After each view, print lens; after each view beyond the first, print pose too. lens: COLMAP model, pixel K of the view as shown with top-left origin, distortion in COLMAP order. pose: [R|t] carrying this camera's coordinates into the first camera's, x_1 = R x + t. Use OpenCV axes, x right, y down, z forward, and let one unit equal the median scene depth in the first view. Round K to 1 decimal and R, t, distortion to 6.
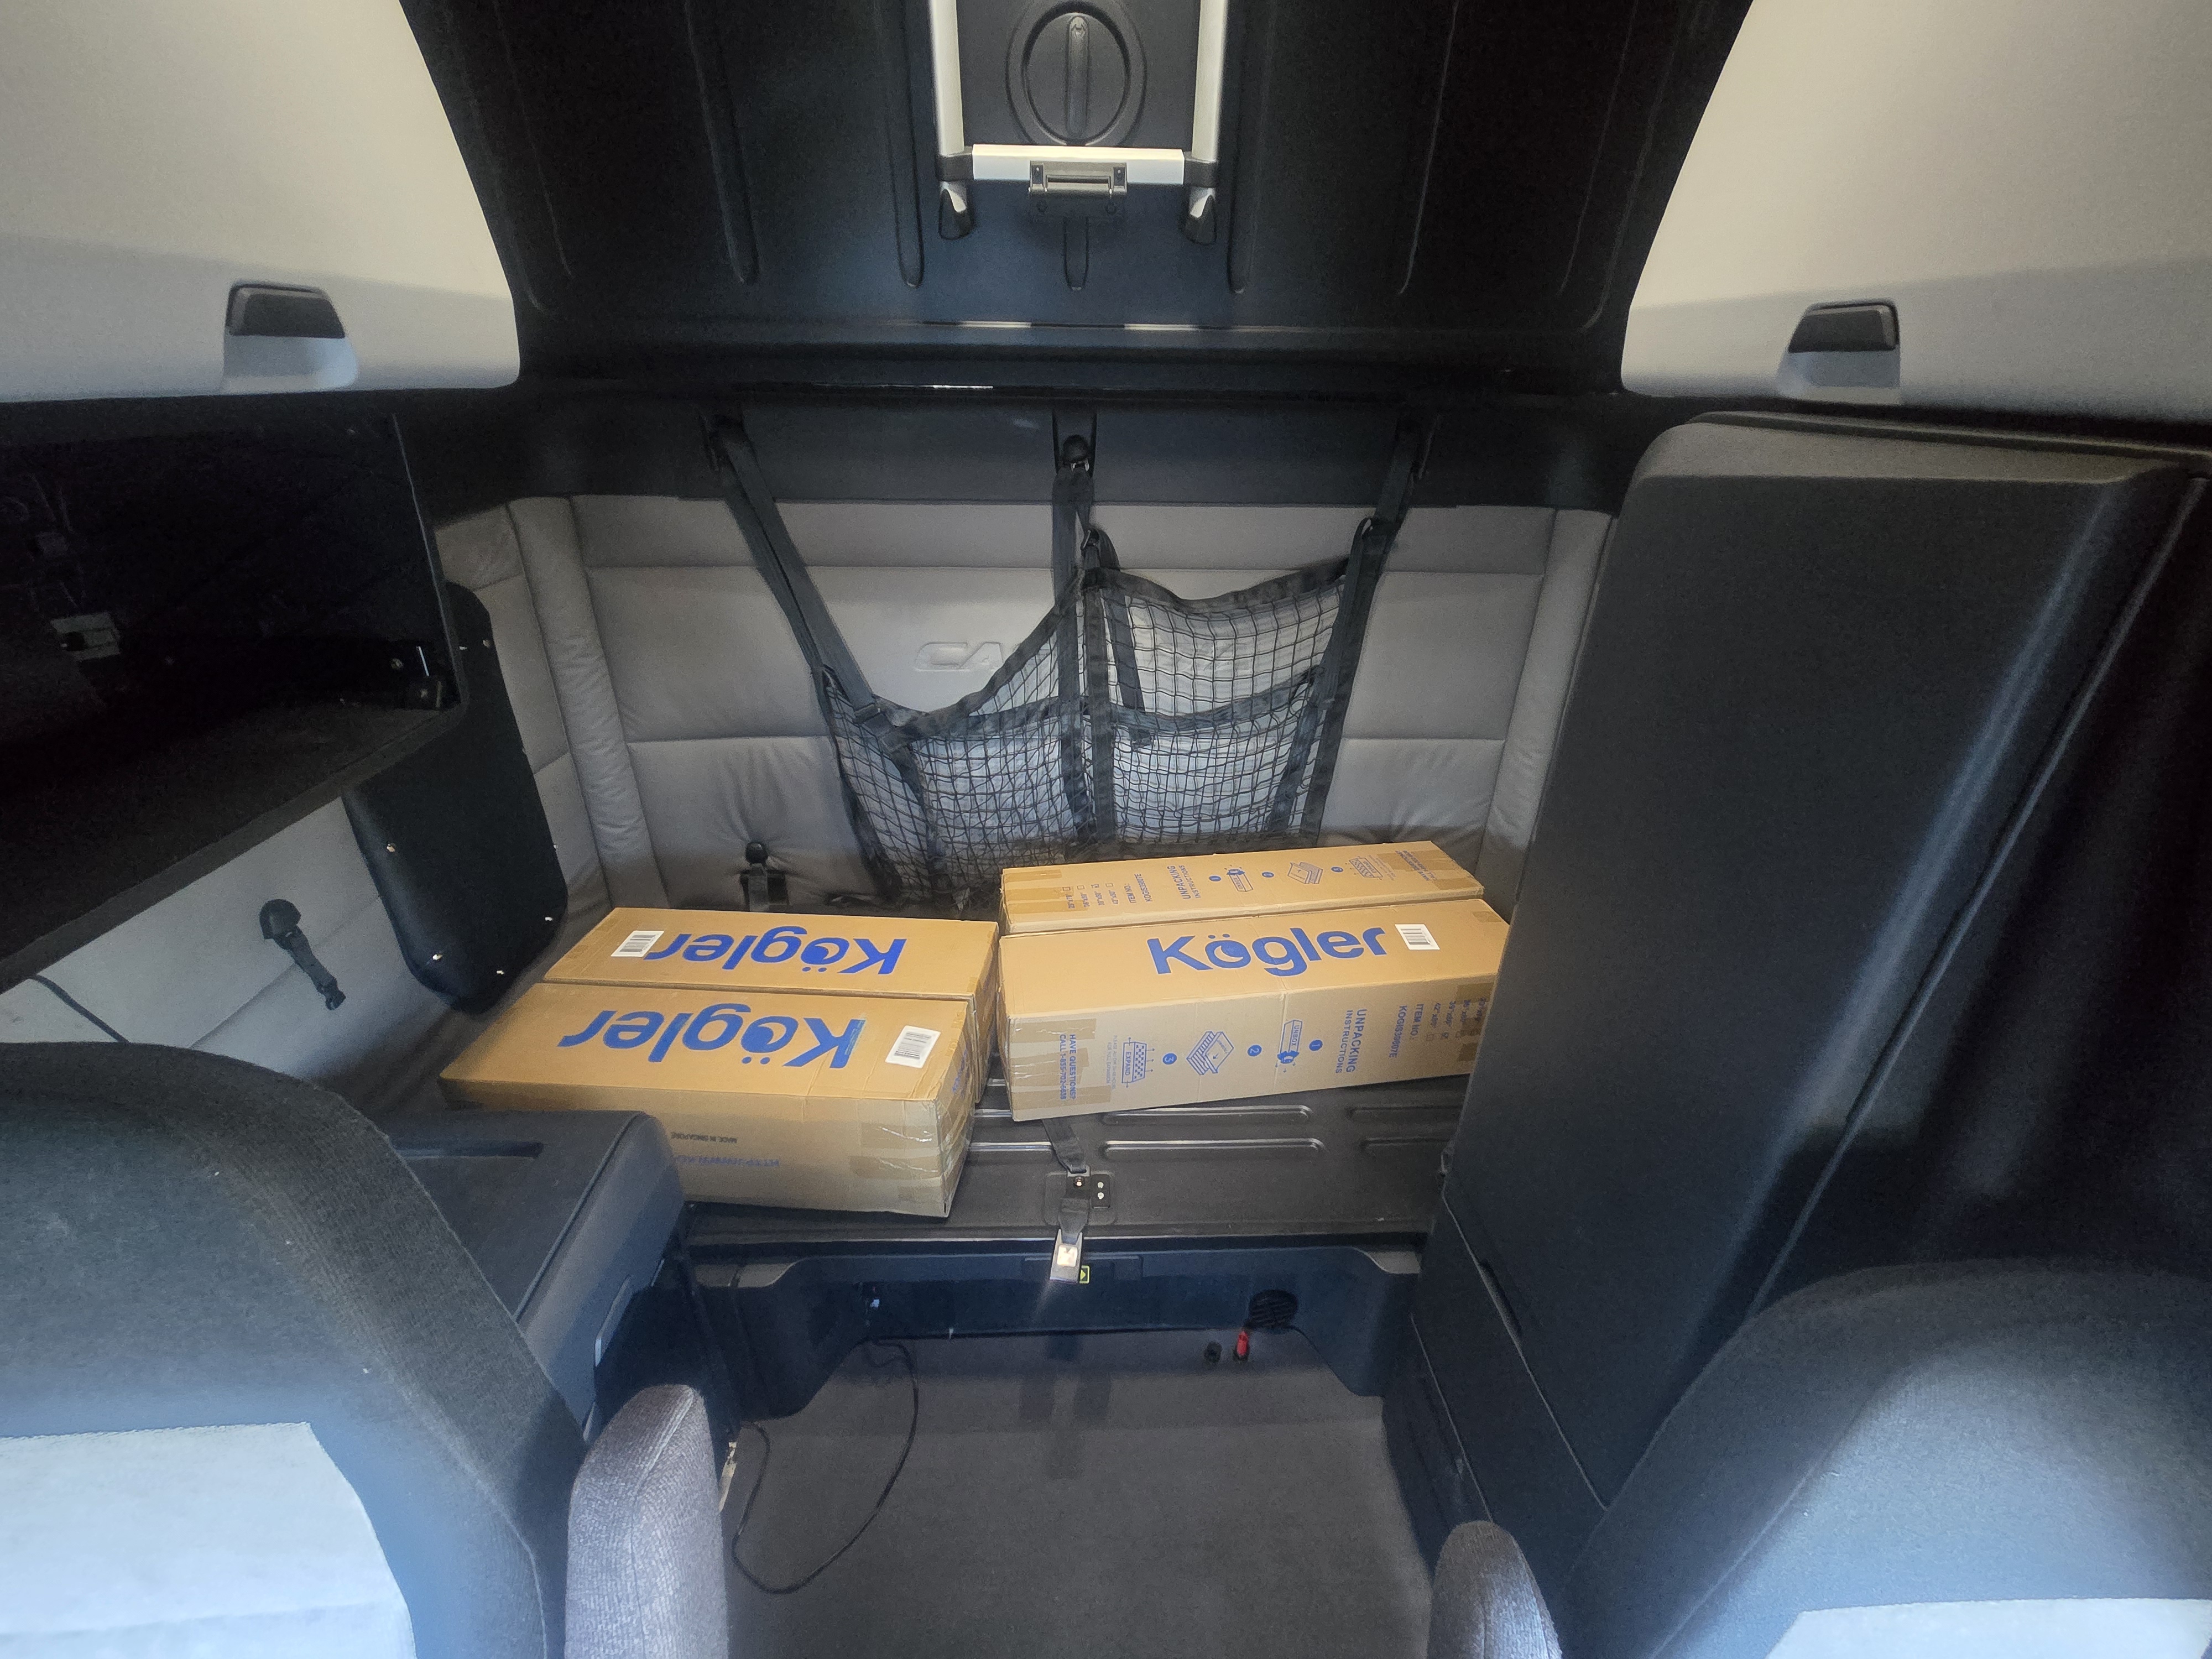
lens RADIAL K [[885.9, 0, 1105.7], [0, 885.9, 842.0], [0, 0, 1]] dist [0.001431, -0.000068]
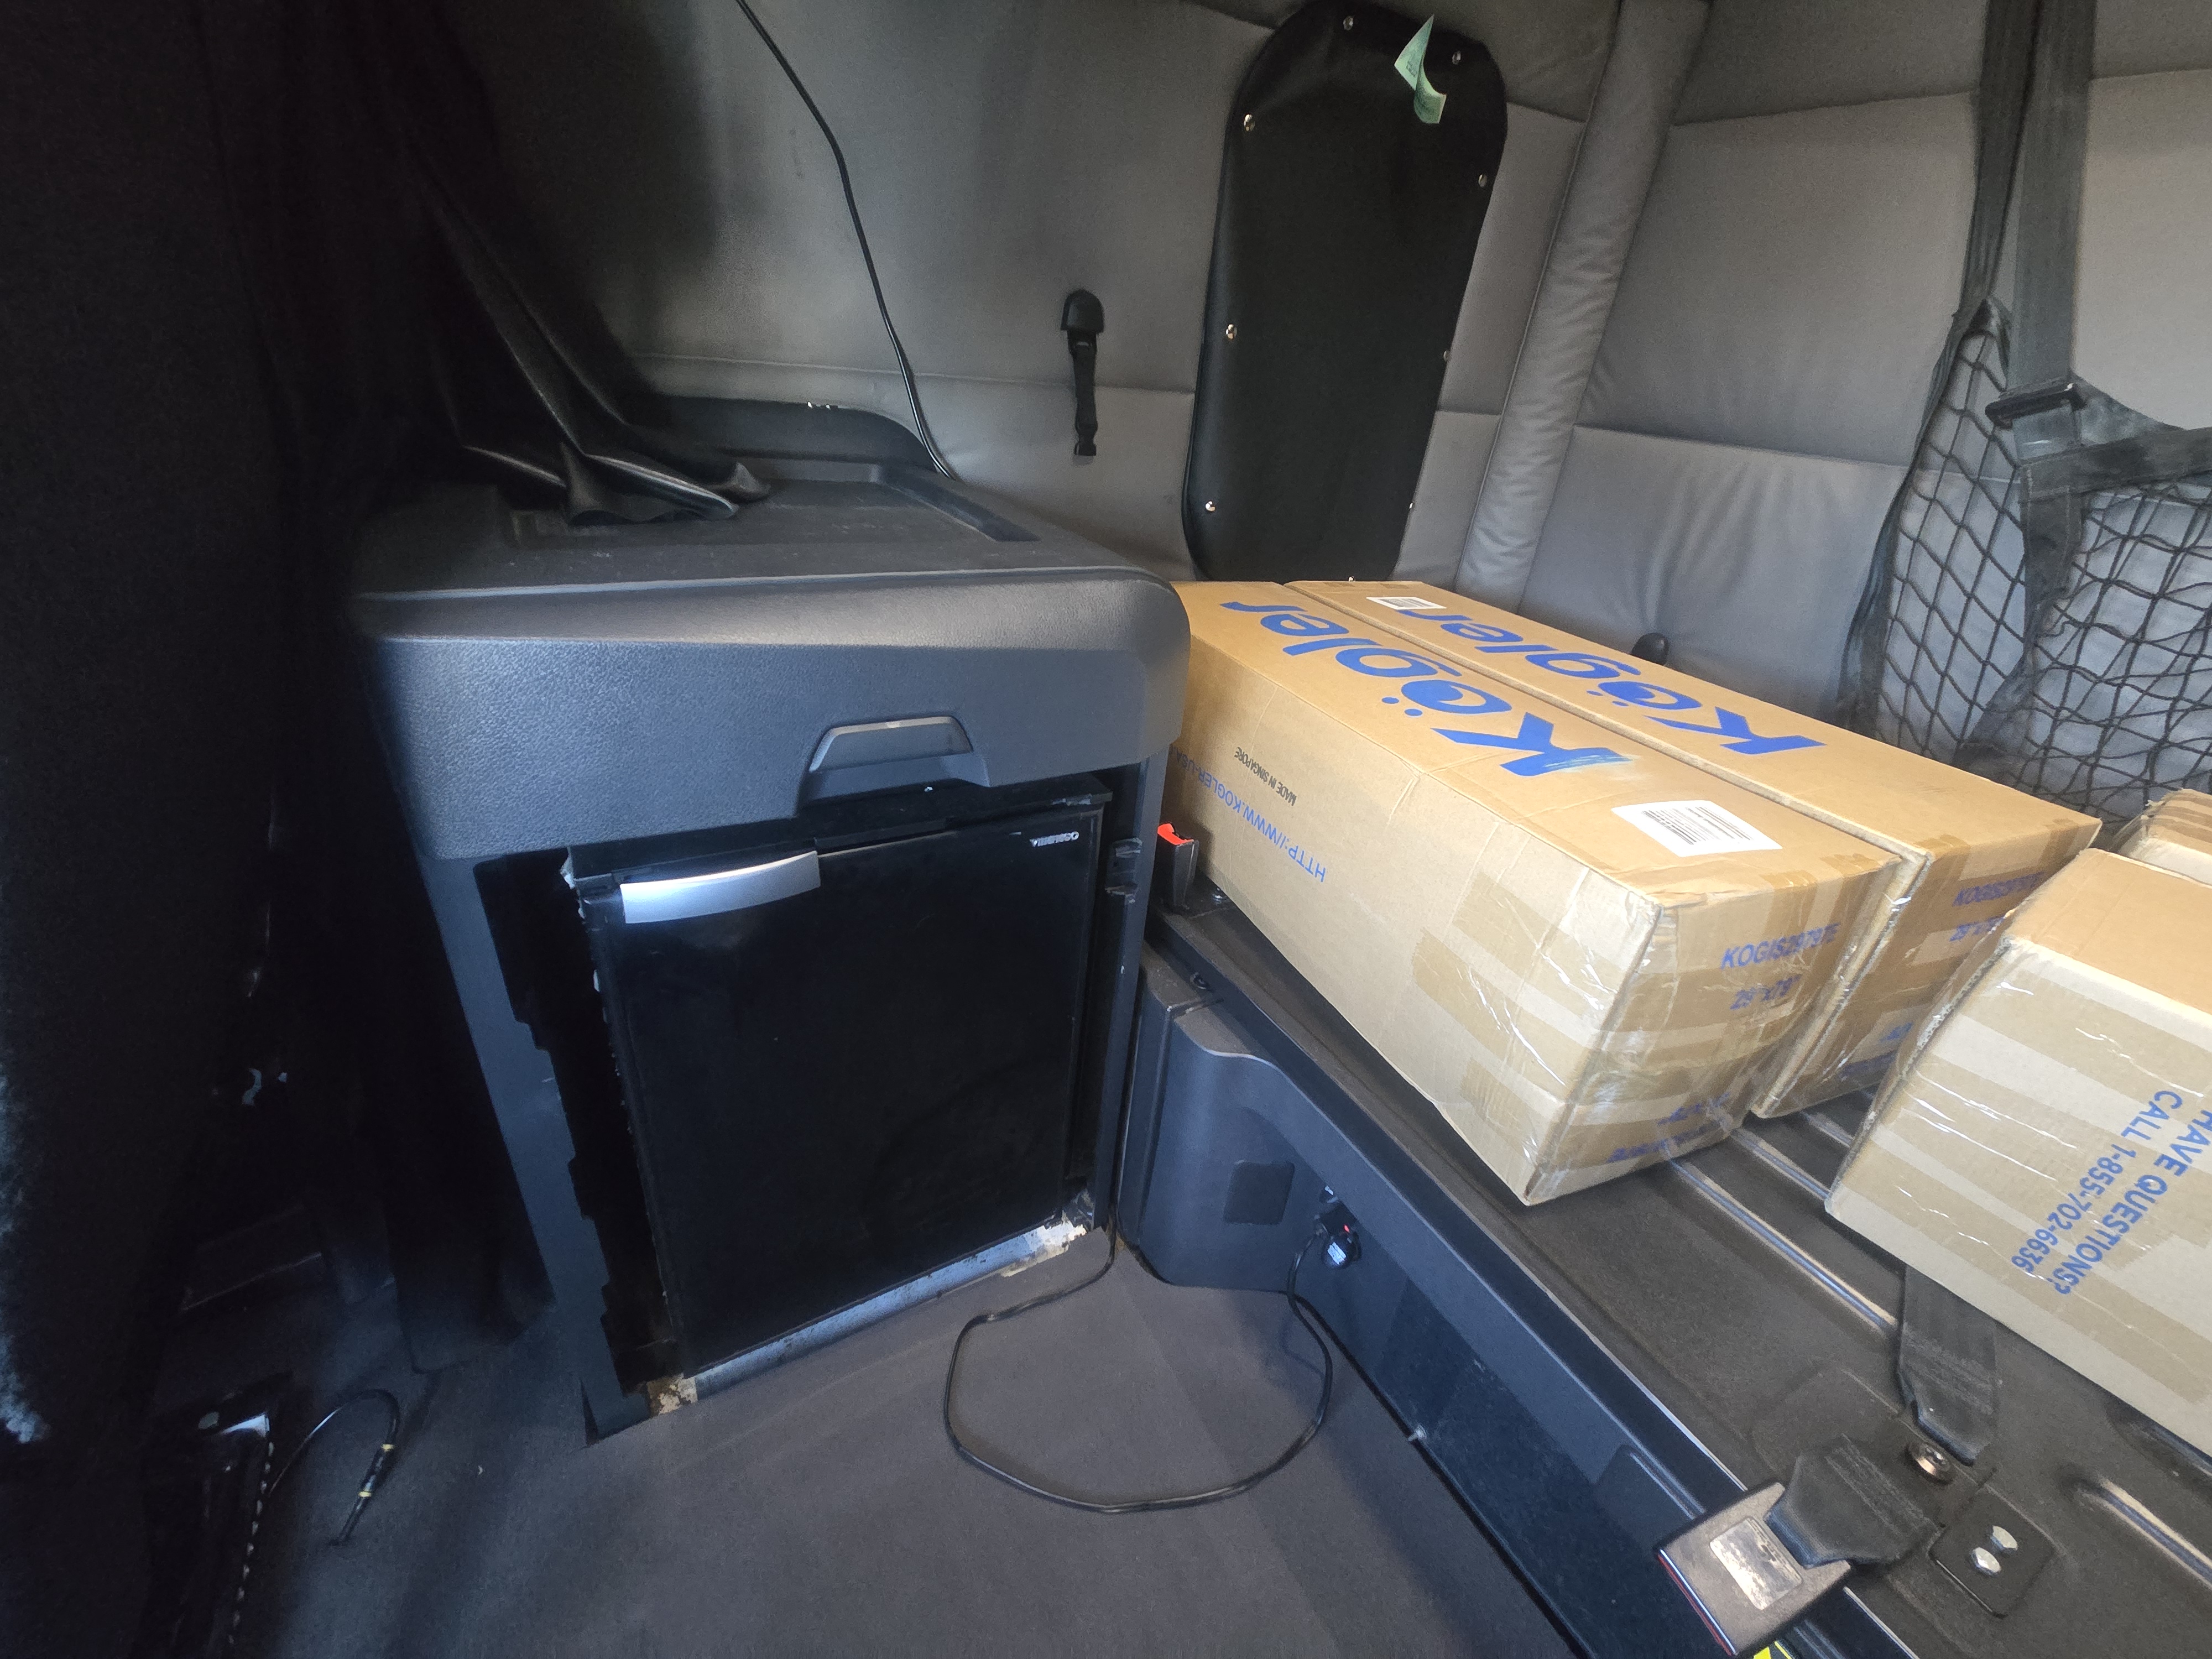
lens RADIAL K [[885.9, 0, 1105.7], [0, 885.9, 842.0], [0, 0, 1]] dist [0.001431, -0.000068]
pose [[0.447974, 0.448219, -0.773576, -0.013988], [-0.478486, 0.851101, 0.216049, 0.240899], [0.755229, 0.273361, 0.595737, 0.470983]]
